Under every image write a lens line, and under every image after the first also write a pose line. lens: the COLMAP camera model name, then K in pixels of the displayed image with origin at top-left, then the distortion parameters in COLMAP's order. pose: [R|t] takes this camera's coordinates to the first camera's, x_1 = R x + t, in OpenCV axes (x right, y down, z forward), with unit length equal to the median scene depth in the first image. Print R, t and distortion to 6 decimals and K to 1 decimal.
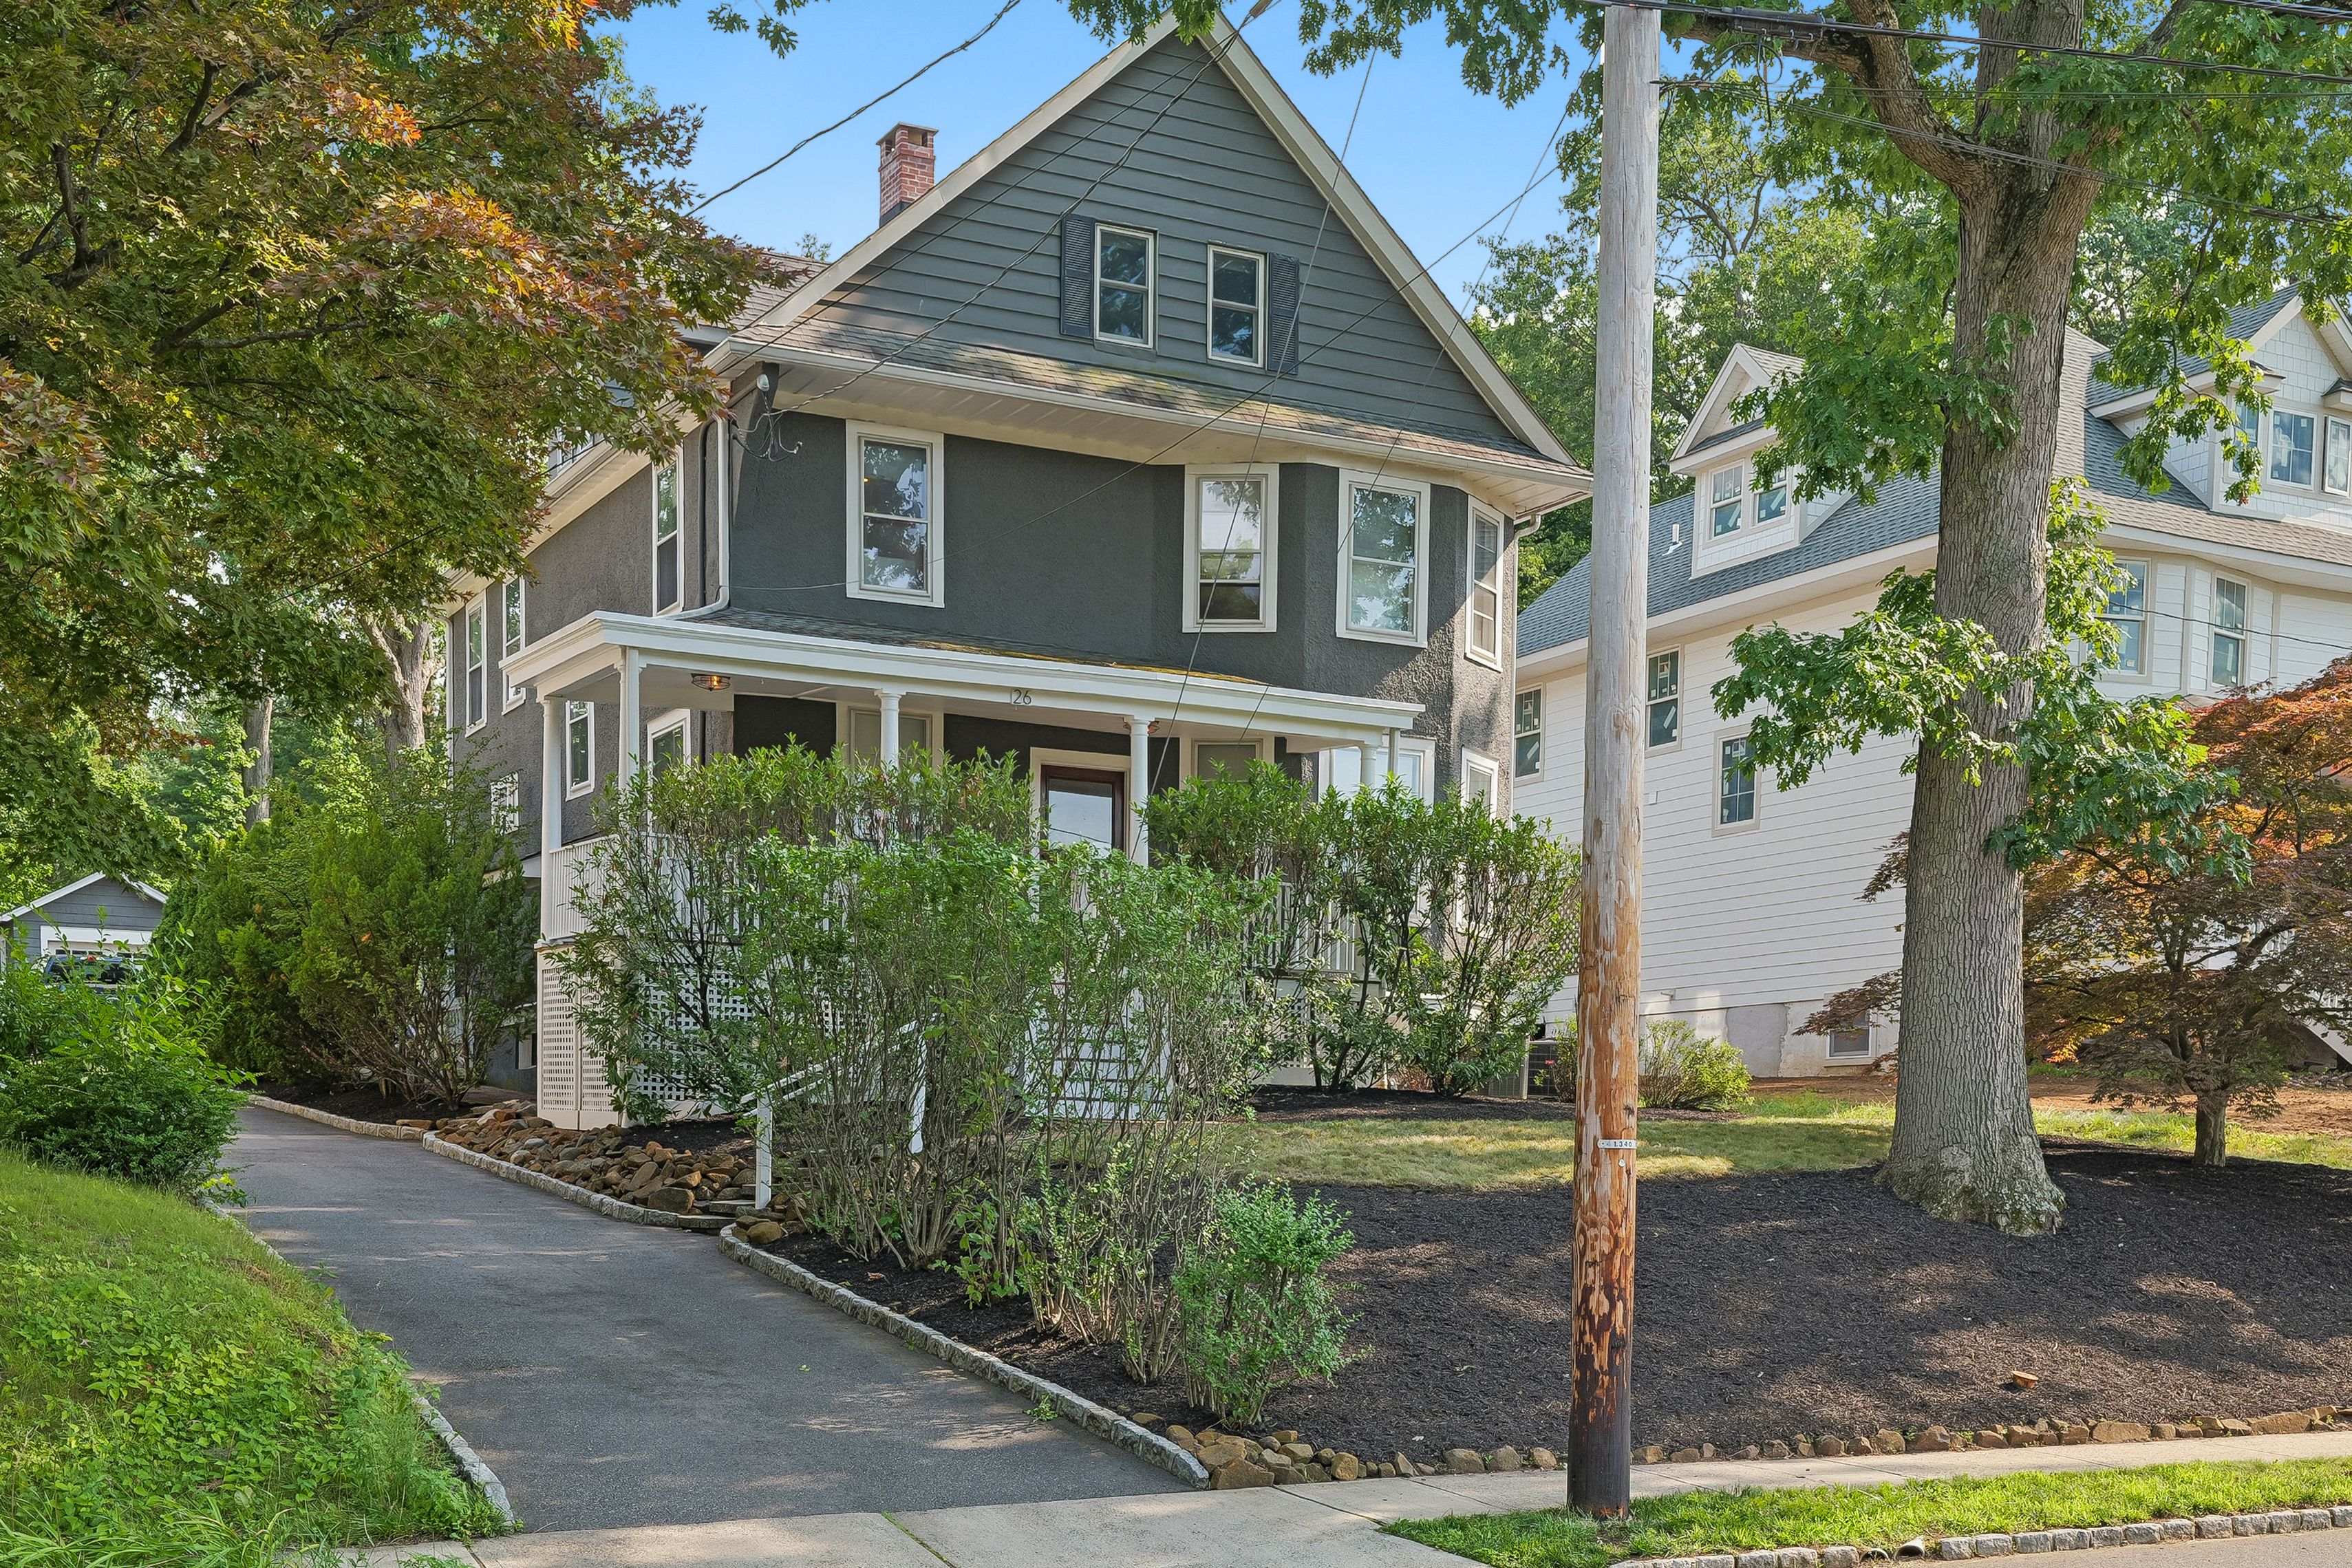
lens RADIAL K [[2653.8, 0, 1165.8], [0, 2653.8, 785.8], [0, 0, 1]] dist [-0.014224, 0.000000]
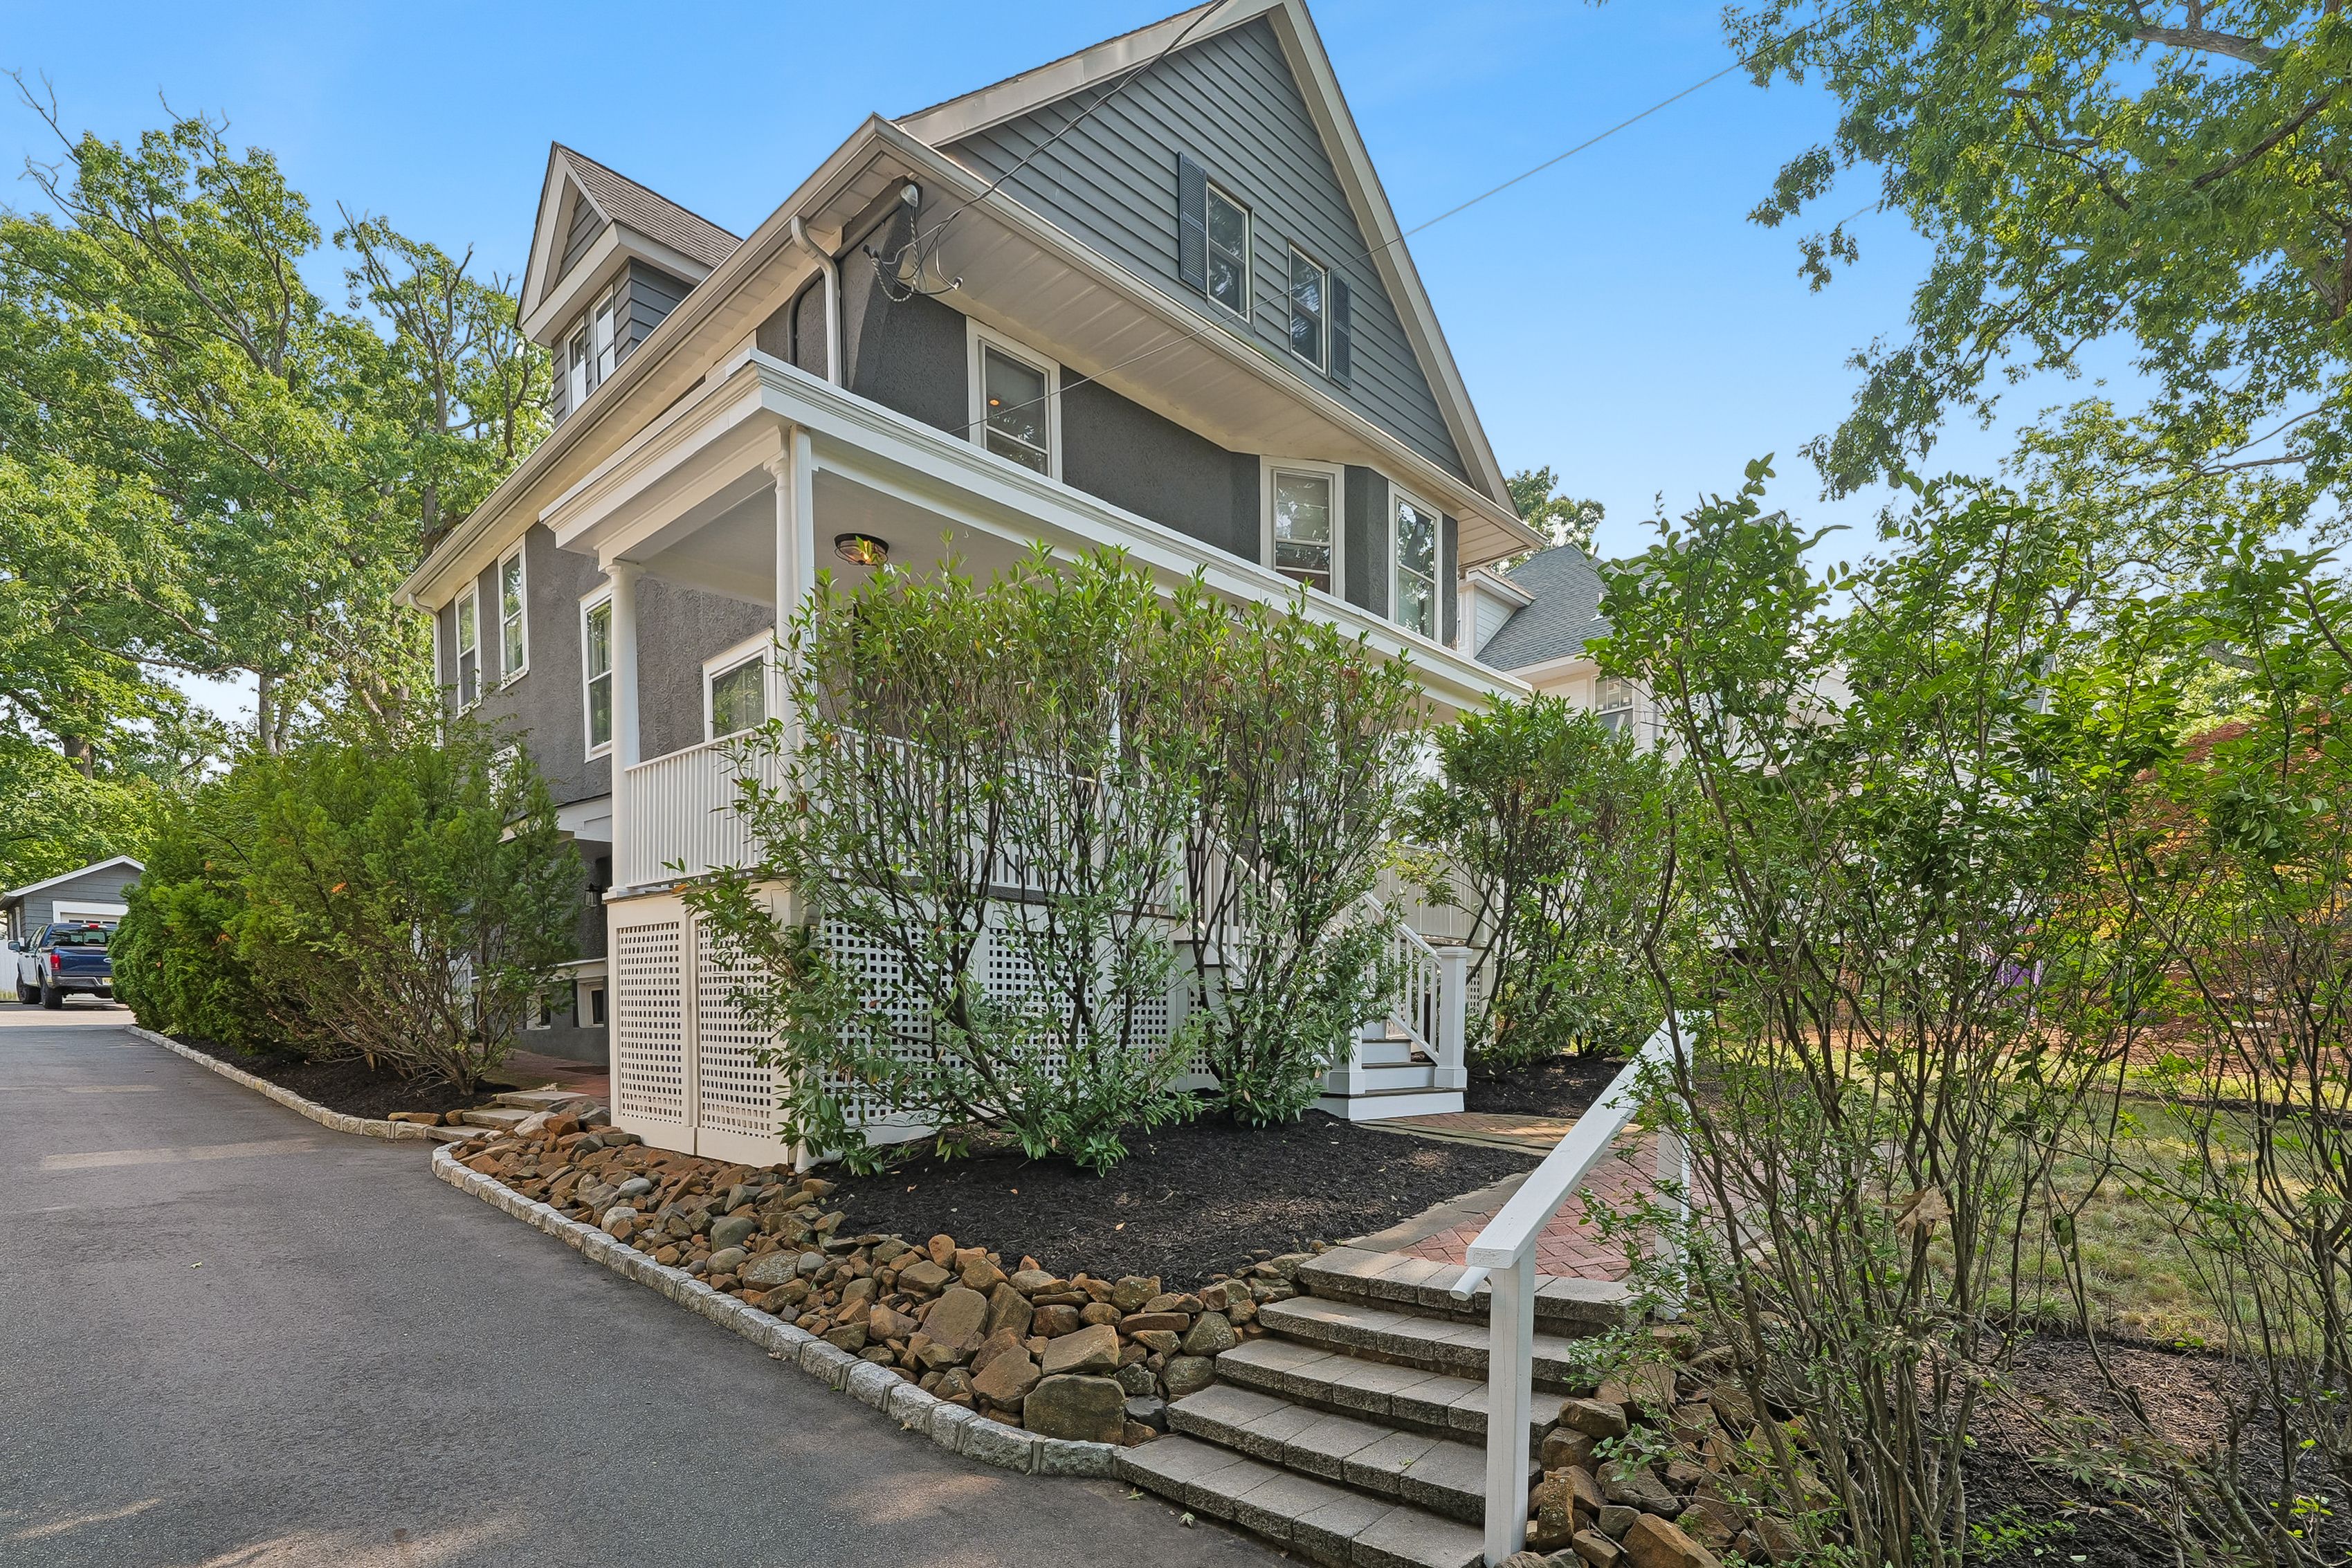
lens RADIAL K [[1188.6, 0, 1208.5], [0, 1188.6, 950.4], [0, 0, 1]] dist [0.013623, -0.000313]
pose [[0.949365, 0.005617, 0.314125, -0.167904], [-0.028417, 0.997277, 0.068052, 0.044372], [-0.312887, -0.073532, 0.946940, 0.580685]]
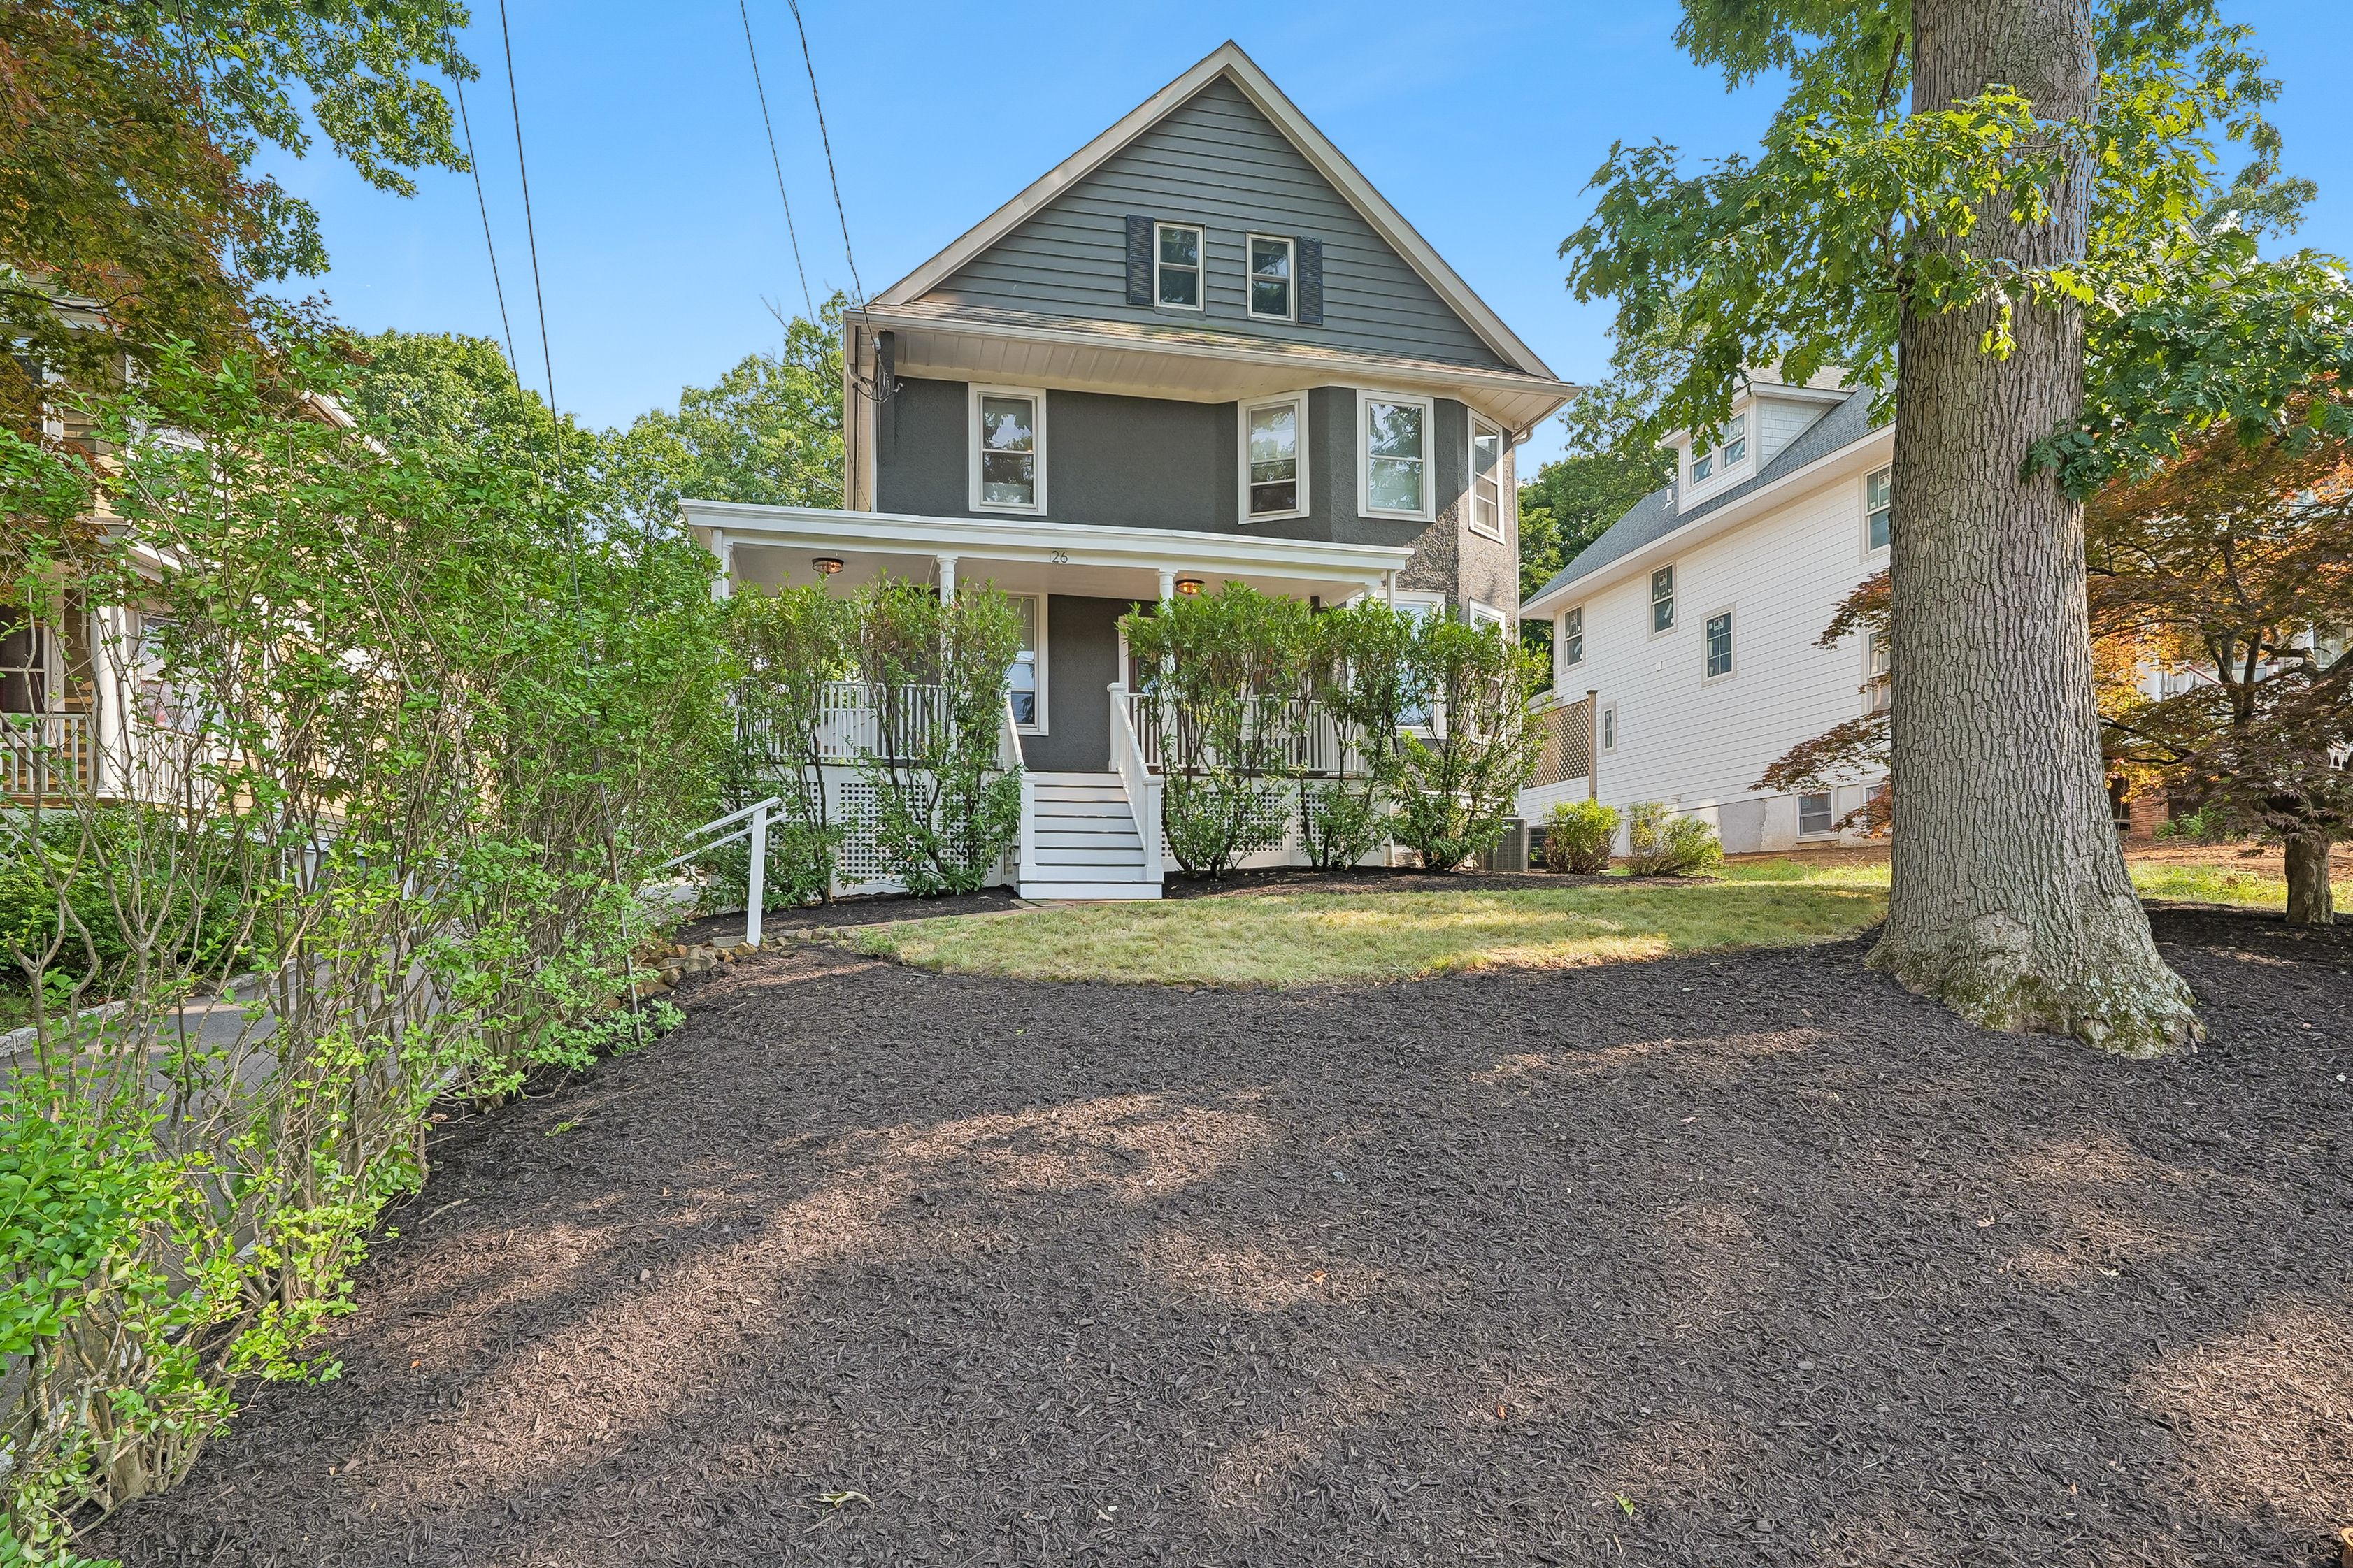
lens RADIAL K [[1216.6, 0, 1155.0], [0, 1216.6, 748.9], [0, 0, 1]] dist [-0.003677, 0.002438]
pose [[0.969351, -0.054837, -0.239480, 0.108429], [0.055986, 0.998430, -0.002009, 0.053852], [0.239214, -0.011460, 0.970899, 0.422248]]
